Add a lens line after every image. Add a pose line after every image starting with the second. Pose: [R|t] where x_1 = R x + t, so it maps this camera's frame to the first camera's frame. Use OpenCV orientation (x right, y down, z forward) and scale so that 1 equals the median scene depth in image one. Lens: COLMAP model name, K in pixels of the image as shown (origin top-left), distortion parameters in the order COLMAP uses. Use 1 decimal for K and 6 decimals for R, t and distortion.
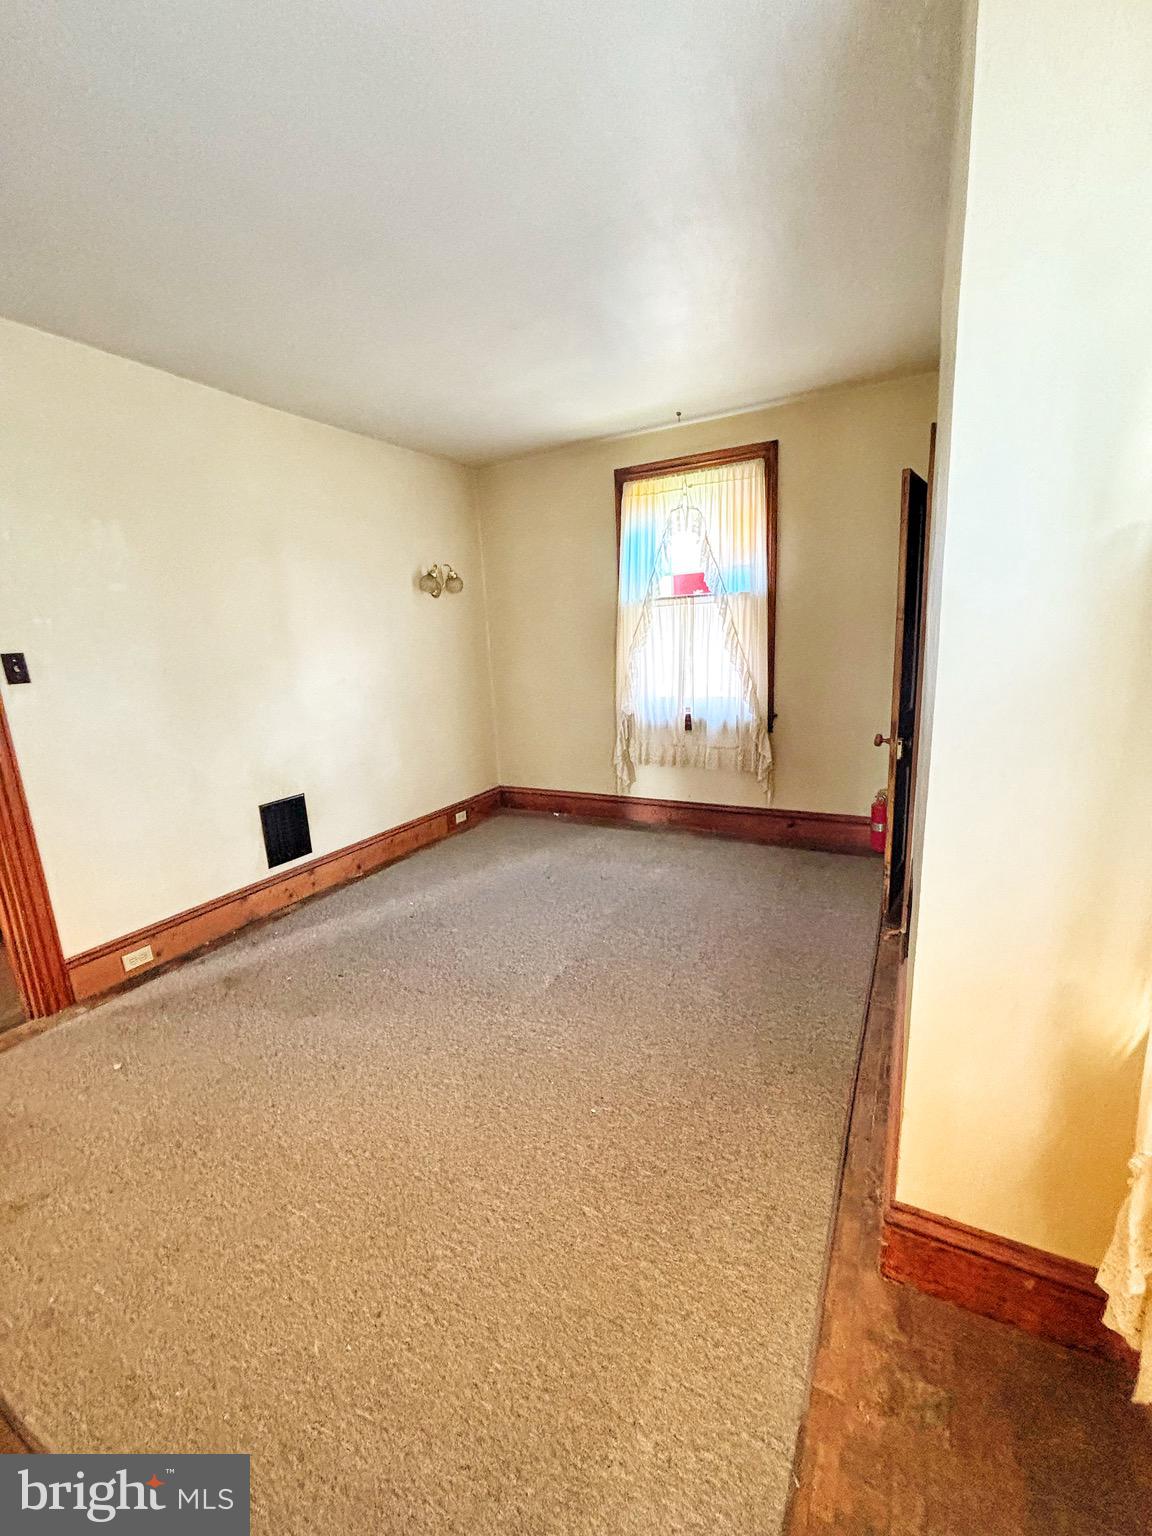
lens RADIAL K [[618.4, 0, 581.3], [0, 618.4, 770.0], [0, 0, 1]] dist [-0.003263, -0.000381]
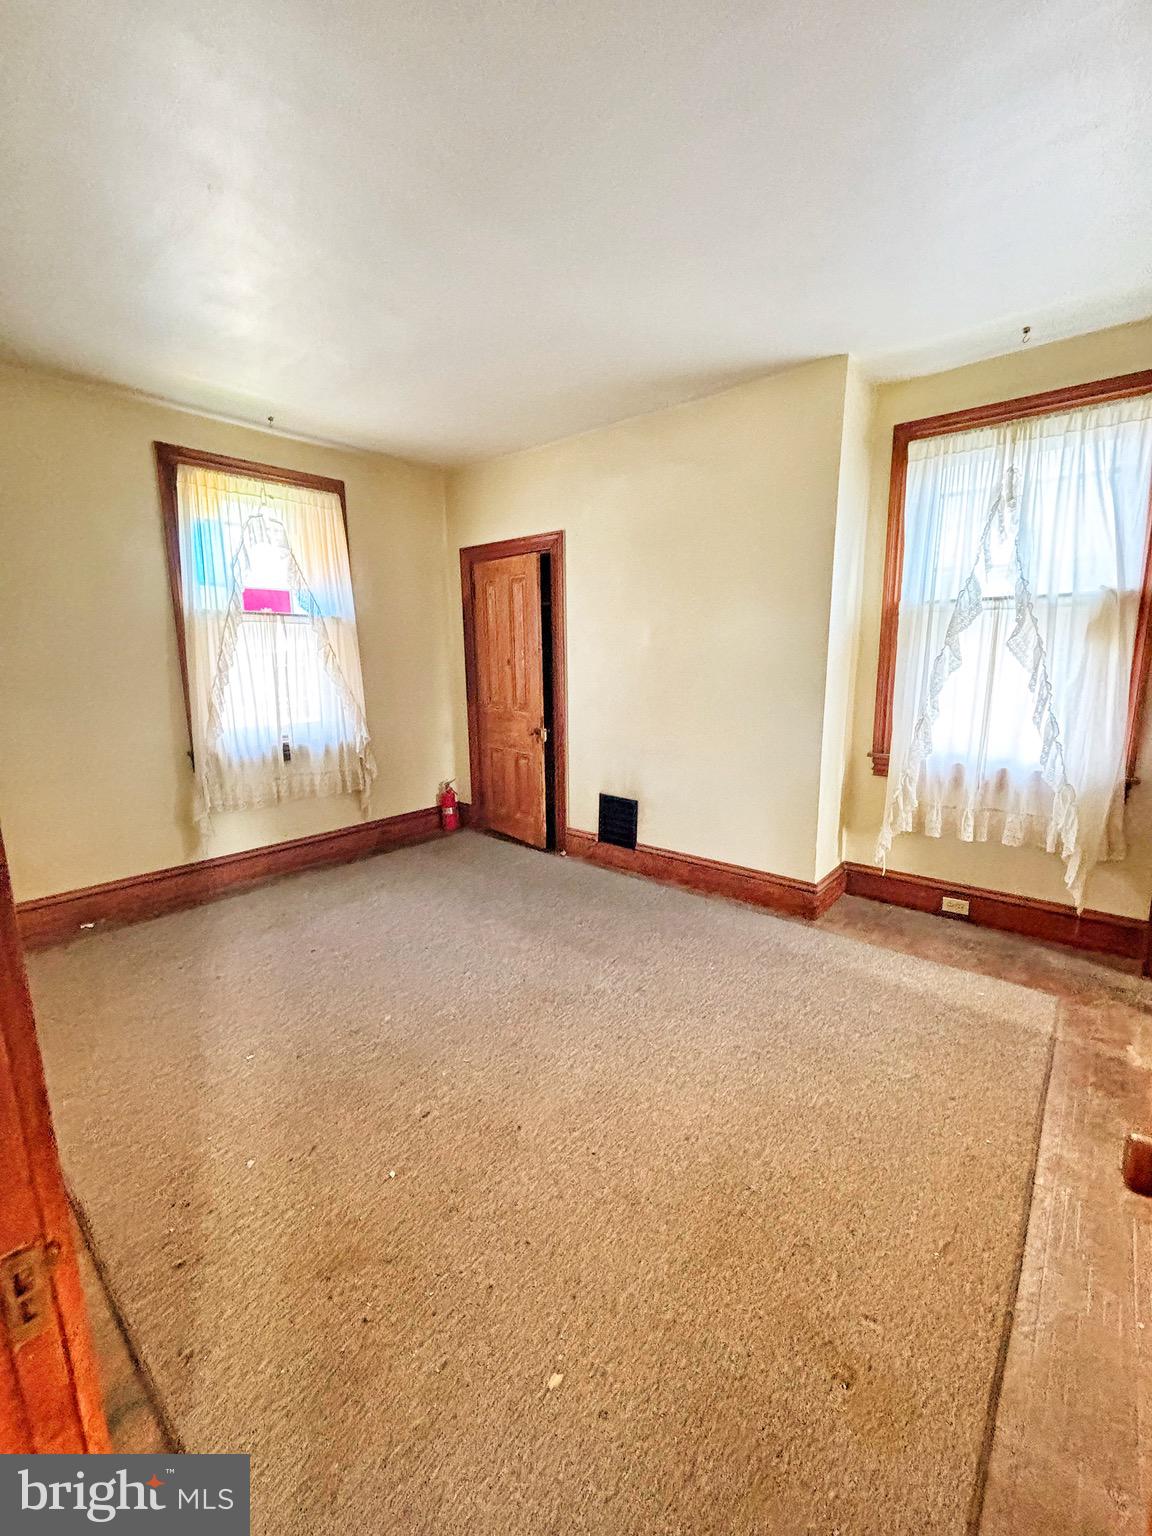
lens RADIAL K [[618.4, 0, 579.4], [0, 618.4, 760.8], [0, 0, 1]] dist [-0.003263, -0.000381]
pose [[0.223456, -0.126013, 0.966534, -0.650962], [0.205037, 0.975498, 0.079779, -0.052250], [-0.952905, 0.180348, 0.243818, 0.397741]]
